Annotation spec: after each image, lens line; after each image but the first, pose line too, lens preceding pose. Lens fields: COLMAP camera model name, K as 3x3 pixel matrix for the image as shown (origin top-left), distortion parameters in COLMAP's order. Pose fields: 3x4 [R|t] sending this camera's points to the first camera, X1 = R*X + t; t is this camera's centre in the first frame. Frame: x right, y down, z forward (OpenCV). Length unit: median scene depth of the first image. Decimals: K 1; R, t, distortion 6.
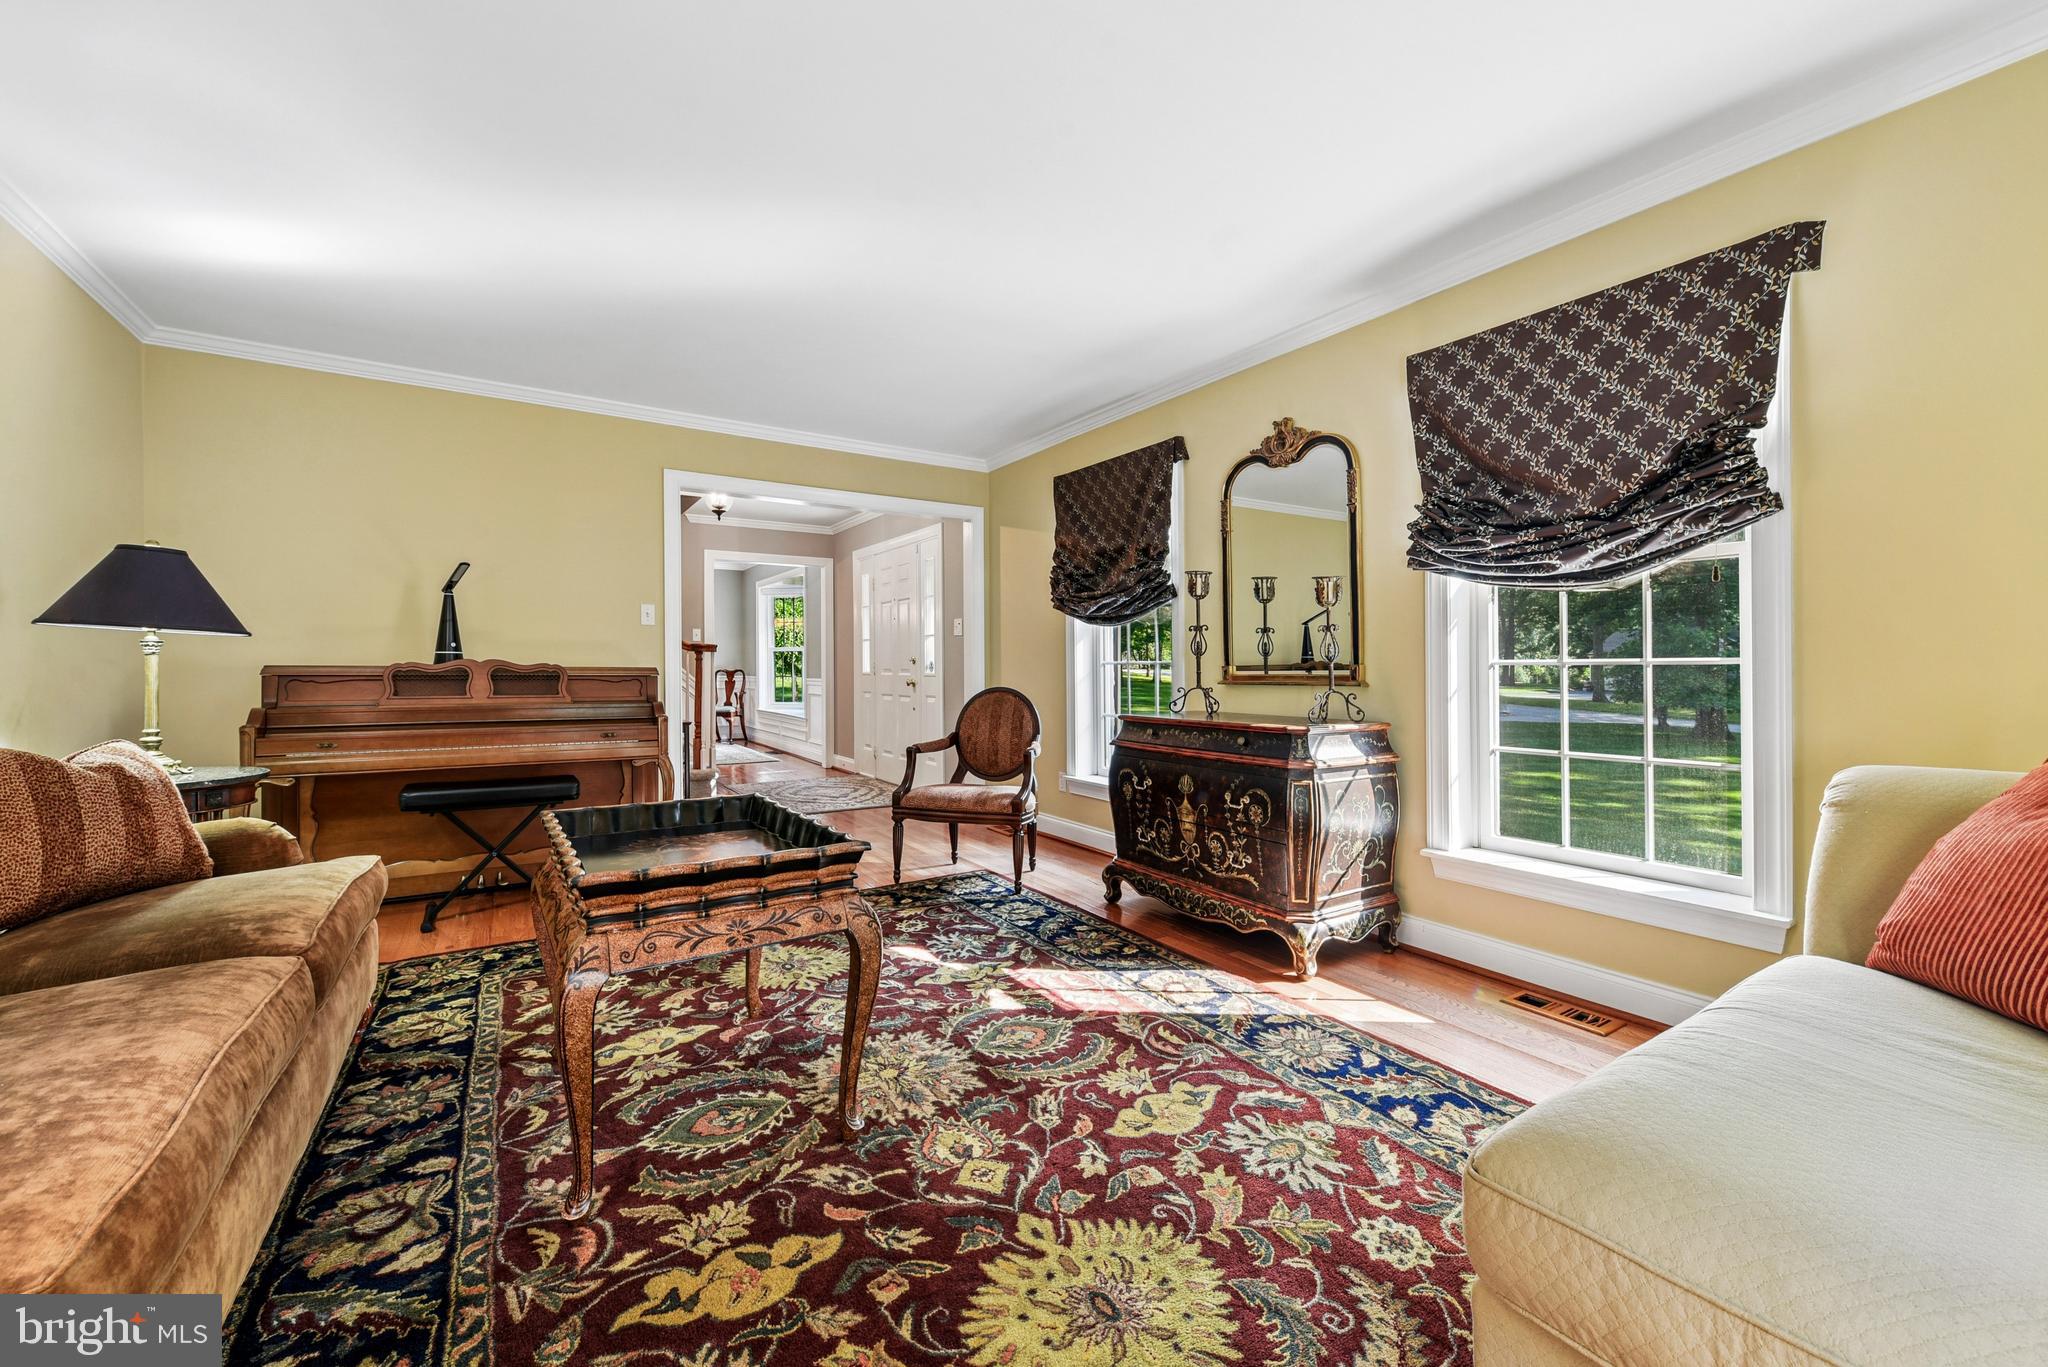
lens RADIAL K [[814.5, 0, 1030.4], [0, 814.5, 676.7], [0, 0, 1]] dist [-0.000259, -0.000069]
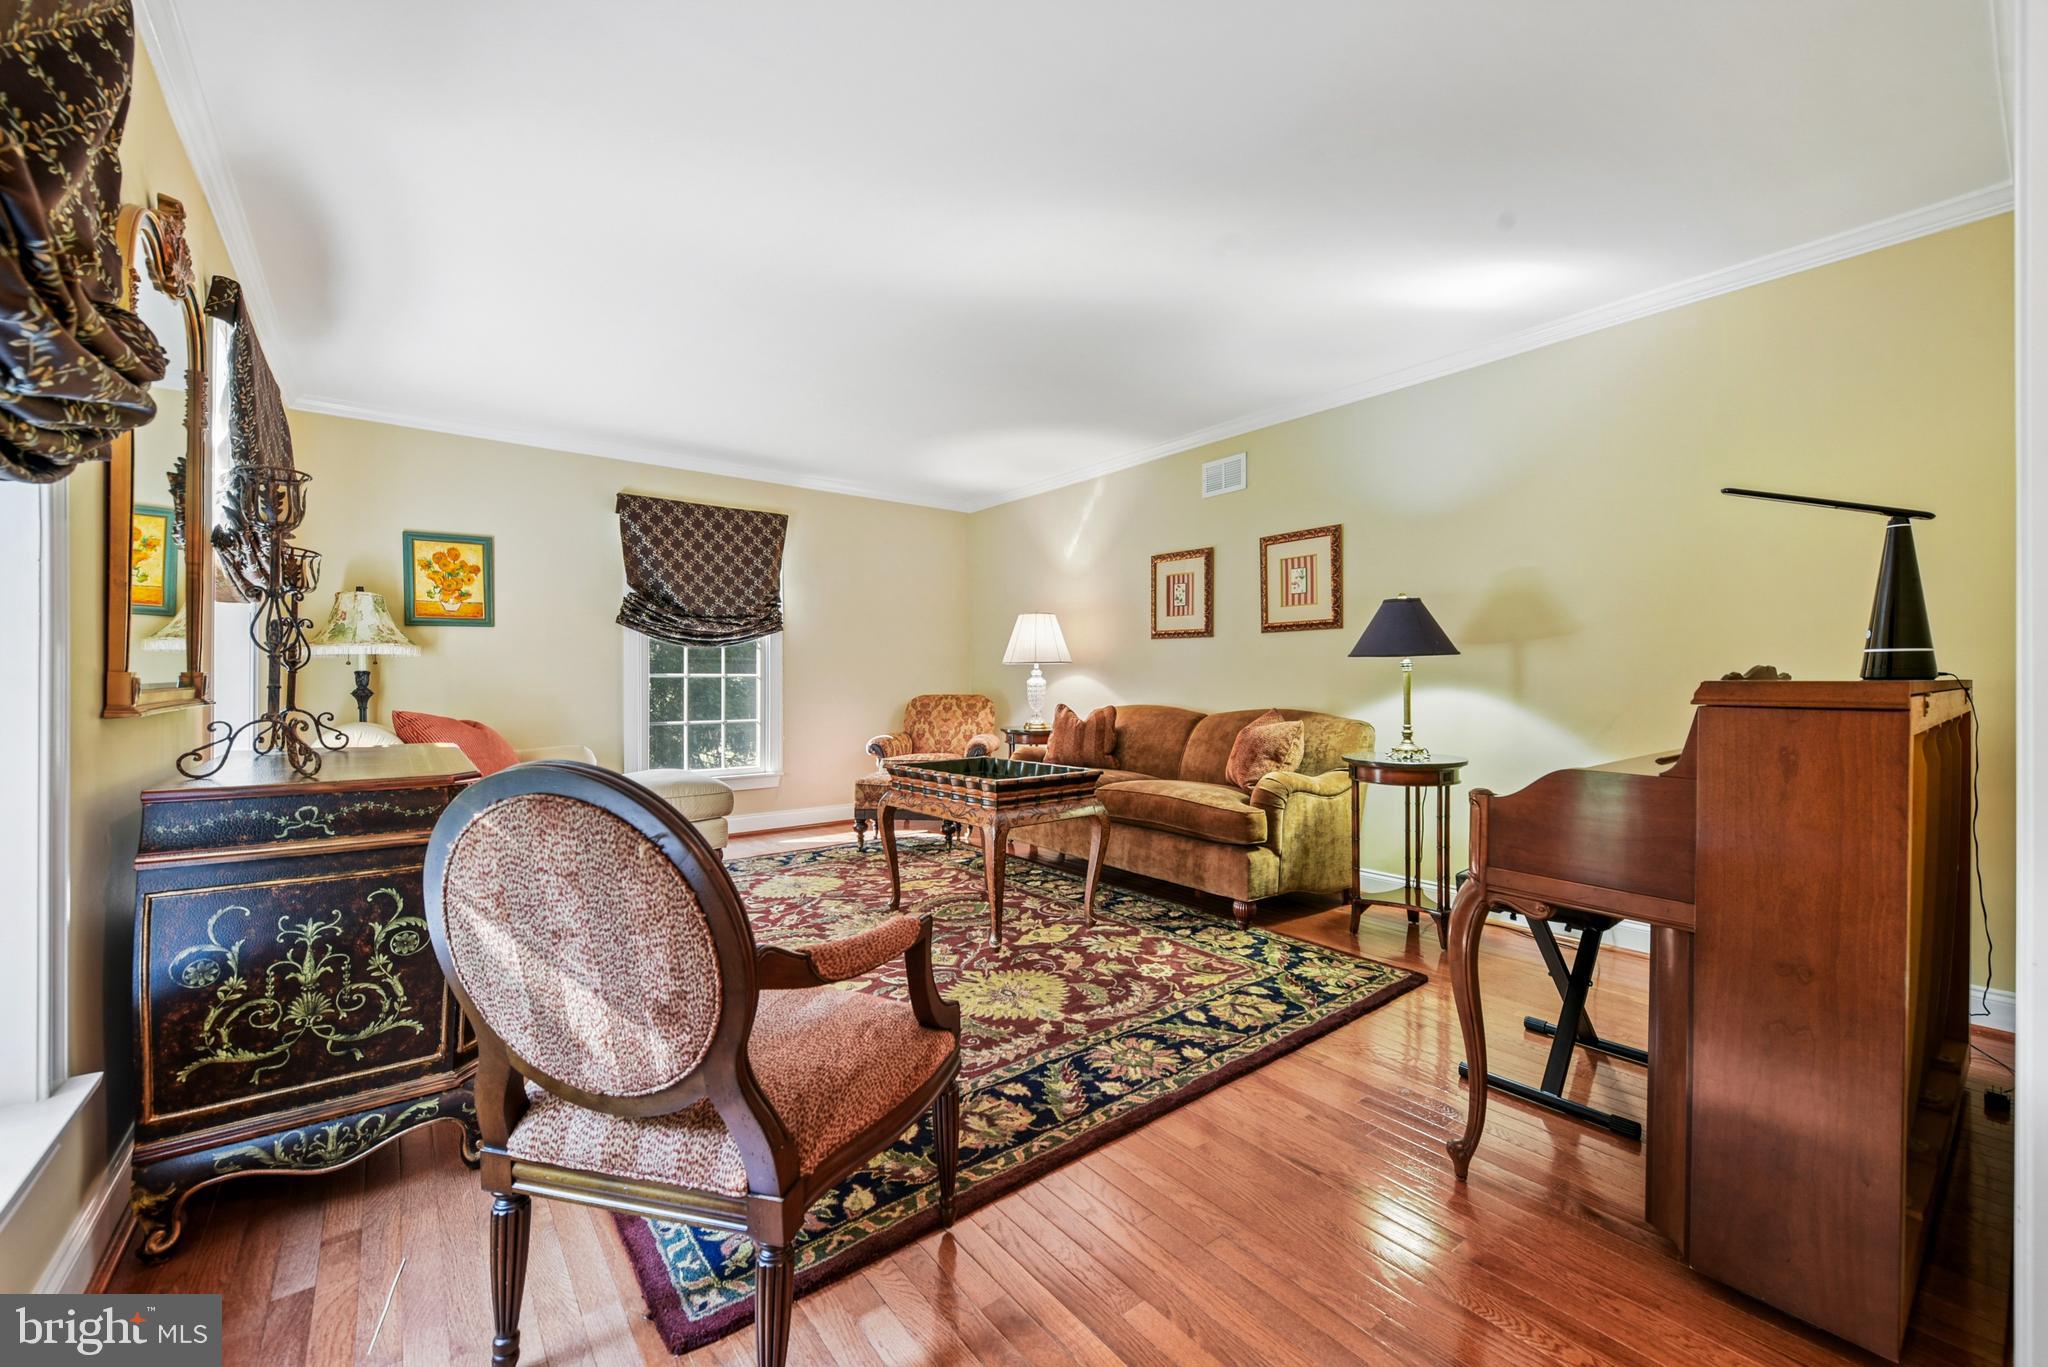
lens RADIAL K [[814.5, 0, 1030.4], [0, 814.5, 676.7], [0, 0, 1]] dist [-0.000259, -0.000069]
pose [[-0.995241, -0.003991, -0.097359, -0.277480], [-0.004593, 0.999972, 0.005959, -0.025317], [0.097333, 0.006378, -0.995231, 2.366046]]
